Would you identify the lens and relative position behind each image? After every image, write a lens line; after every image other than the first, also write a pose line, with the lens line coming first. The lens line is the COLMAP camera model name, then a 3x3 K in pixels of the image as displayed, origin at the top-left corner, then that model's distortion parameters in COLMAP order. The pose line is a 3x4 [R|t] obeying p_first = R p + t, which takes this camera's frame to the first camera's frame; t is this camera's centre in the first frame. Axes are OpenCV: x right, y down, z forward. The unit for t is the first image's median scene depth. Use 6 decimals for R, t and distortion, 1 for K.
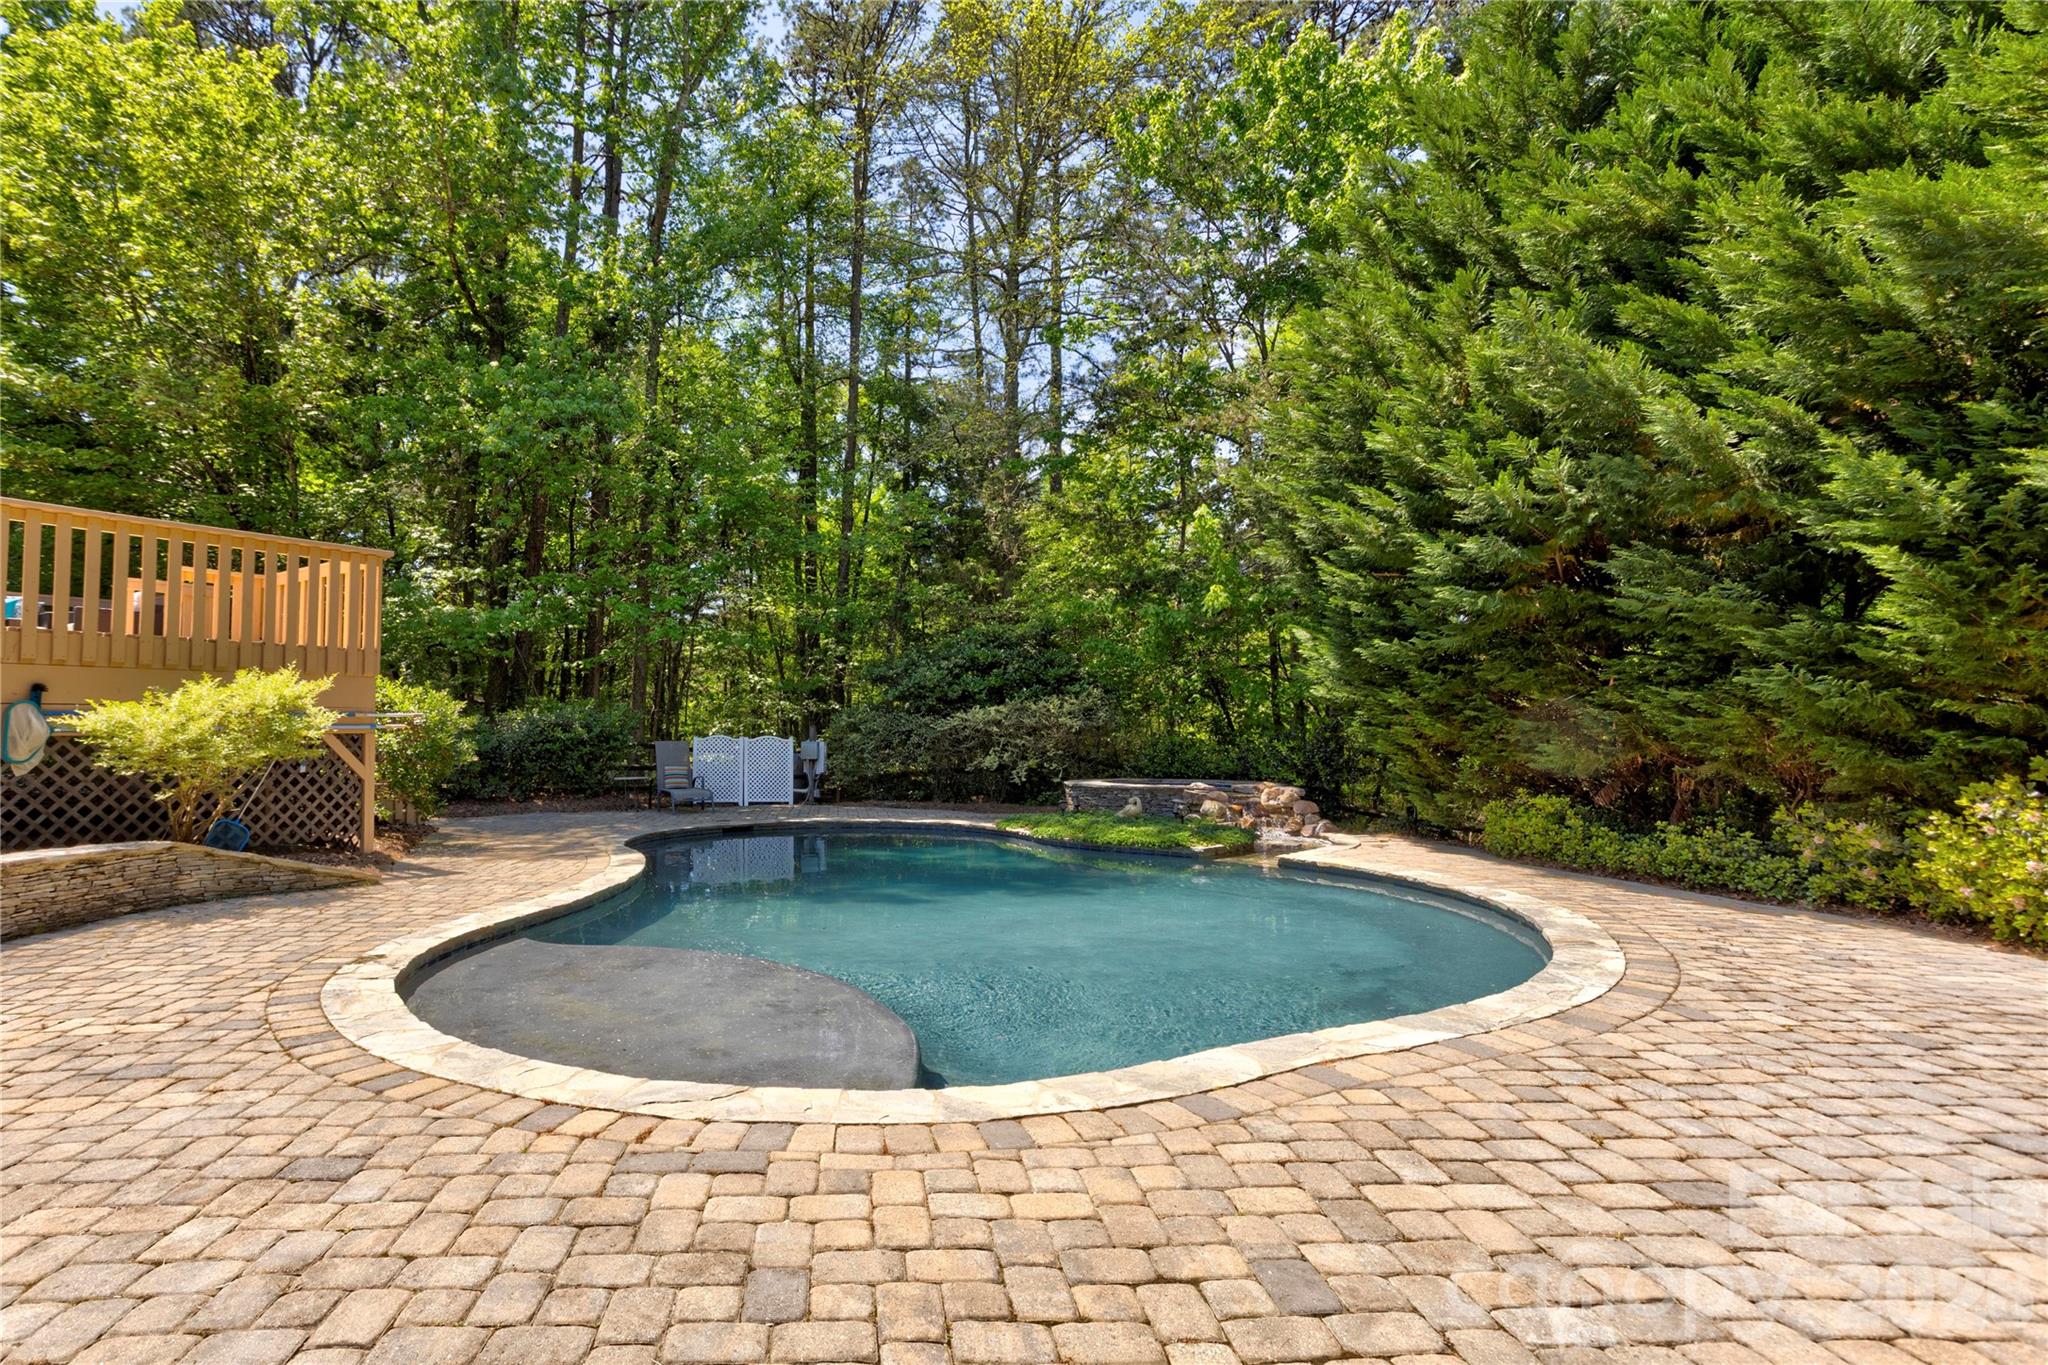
lens RADIAL K [[1033.8, 0, 998.7], [0, 1033.8, 666.5], [0, 0, 1]] dist [-0.062100, 0.038446]
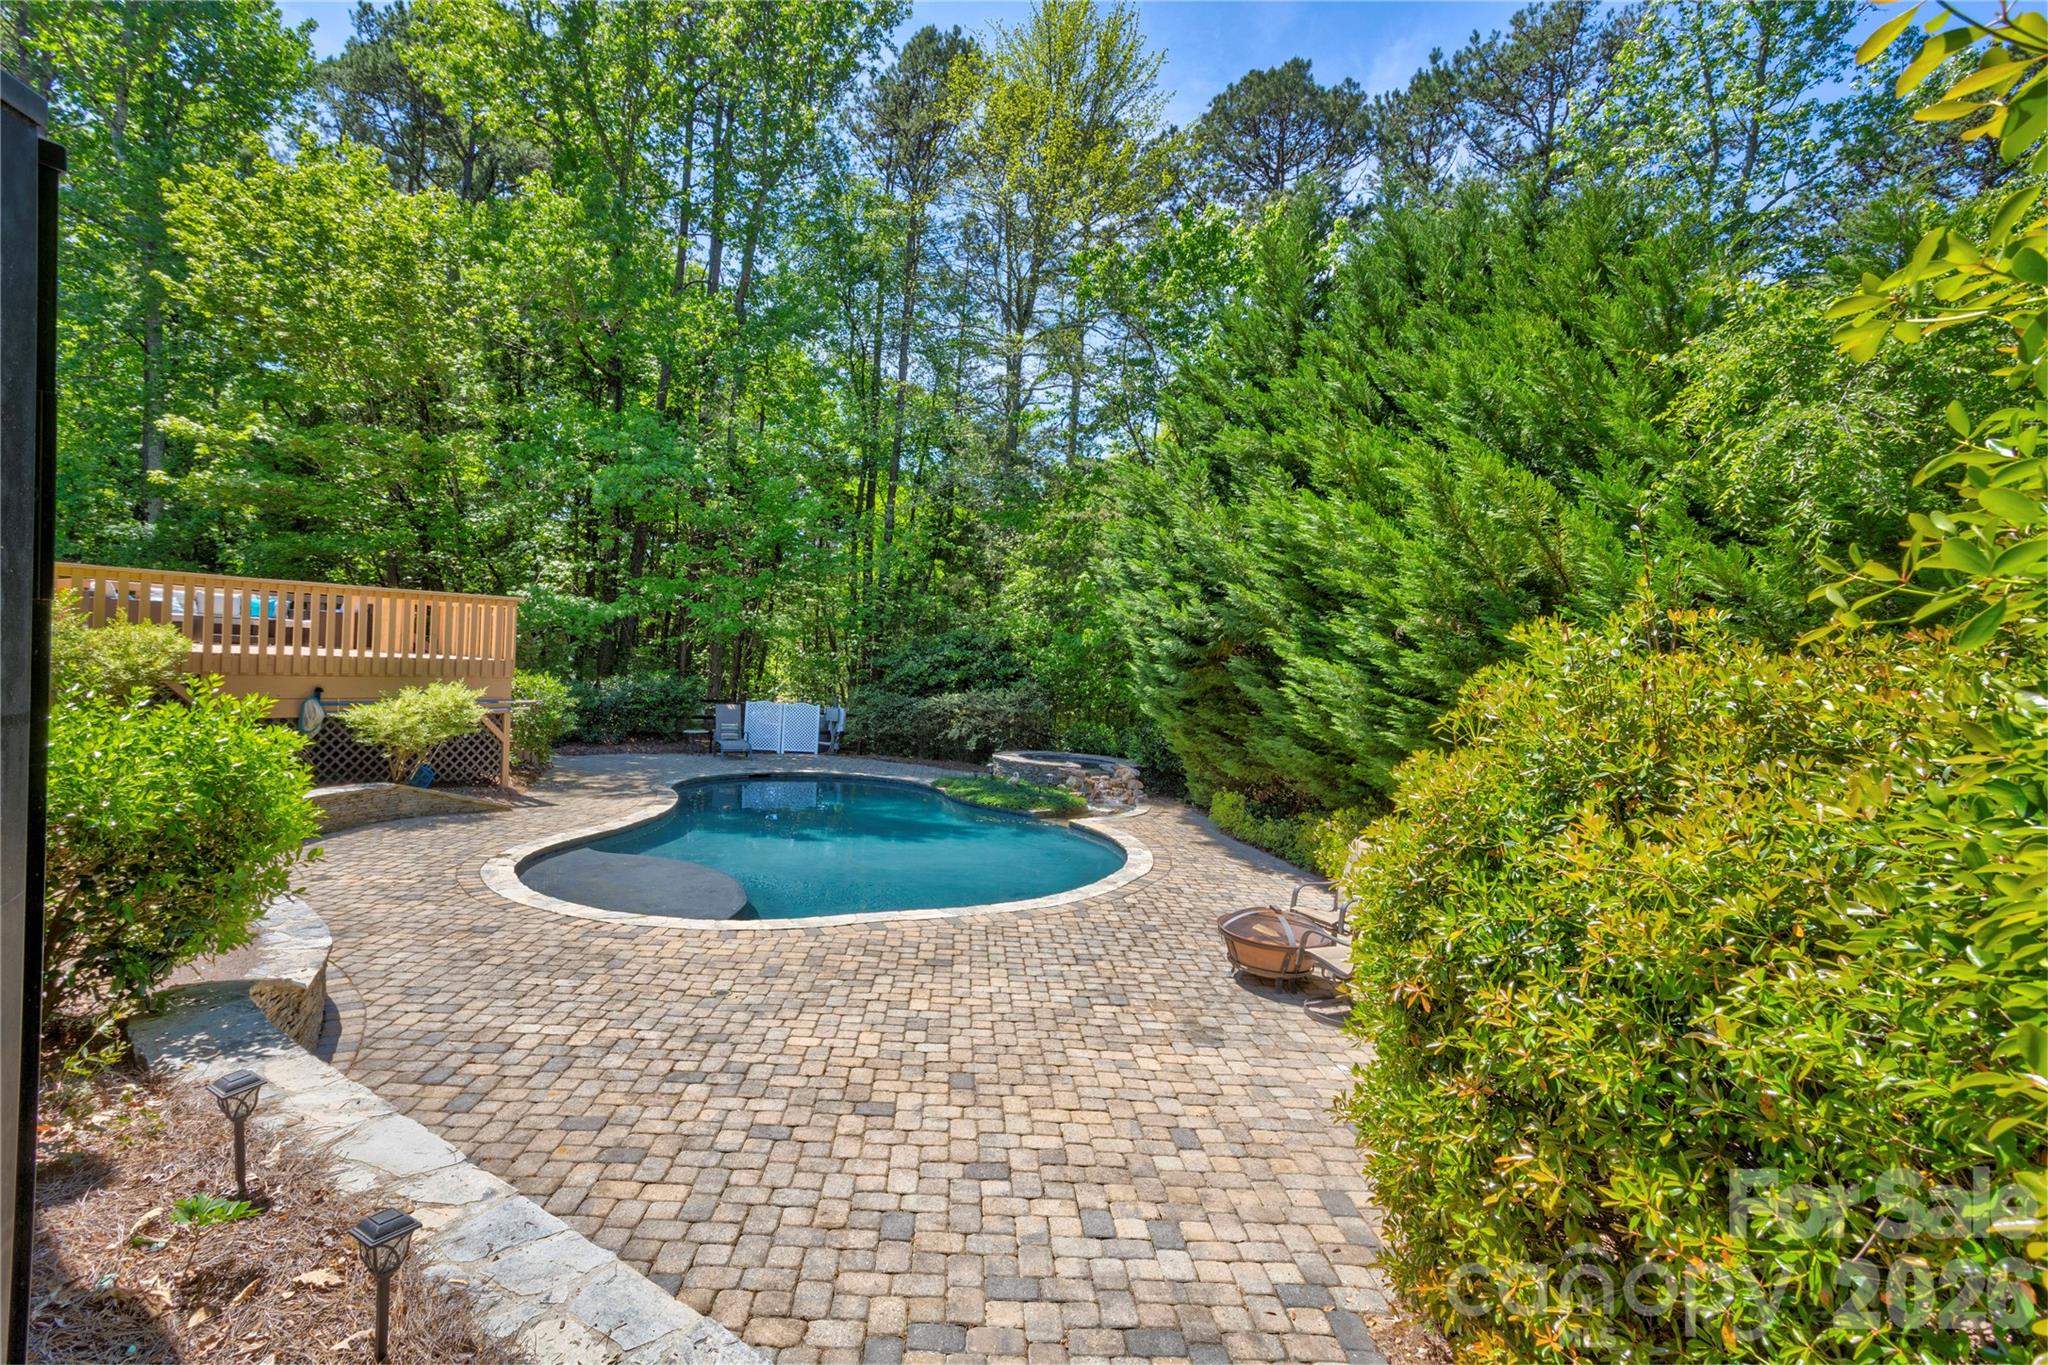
lens RADIAL K [[993.8, 0, 1076.6], [0, 993.8, 651.5], [0, 0, 1]] dist [0.000472, 0.000225]
pose [[0.997958, 0.052631, -0.036190, 0.378319], [-0.050602, 0.997211, 0.054868, -0.188243], [0.038977, -0.052925, 0.997838, -0.604494]]
